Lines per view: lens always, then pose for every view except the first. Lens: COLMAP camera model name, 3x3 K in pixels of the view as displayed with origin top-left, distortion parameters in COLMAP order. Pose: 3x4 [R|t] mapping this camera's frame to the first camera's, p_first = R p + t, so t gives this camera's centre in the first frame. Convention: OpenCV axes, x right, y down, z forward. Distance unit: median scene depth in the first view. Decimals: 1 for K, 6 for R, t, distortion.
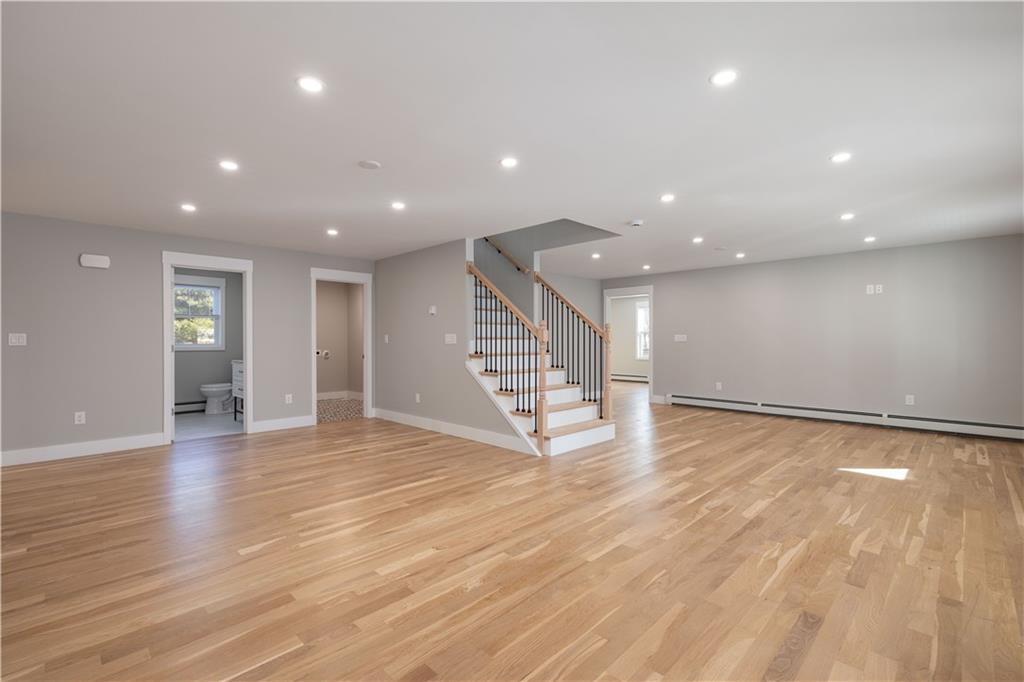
lens RADIAL K [[448.1, 0, 514.8], [0, 448.1, 342.2], [0, 0, 1]] dist [-0.004209, -0.000509]
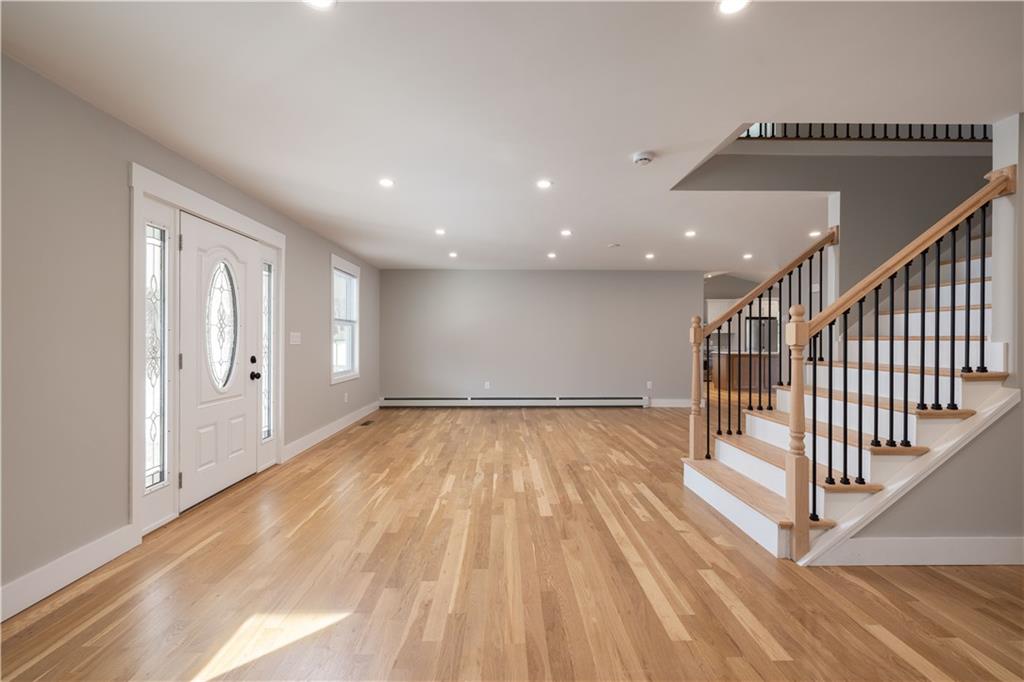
lens RADIAL K [[448.1, 0, 513.8], [0, 448.1, 338.9], [0, 0, 1]] dist [-0.004209, -0.000509]
pose [[-0.690915, 0.001962, -0.722933, 1.031727], [-0.002636, 0.999983, 0.005232, -0.013260], [0.722931, 0.005521, -0.690898, 1.569548]]
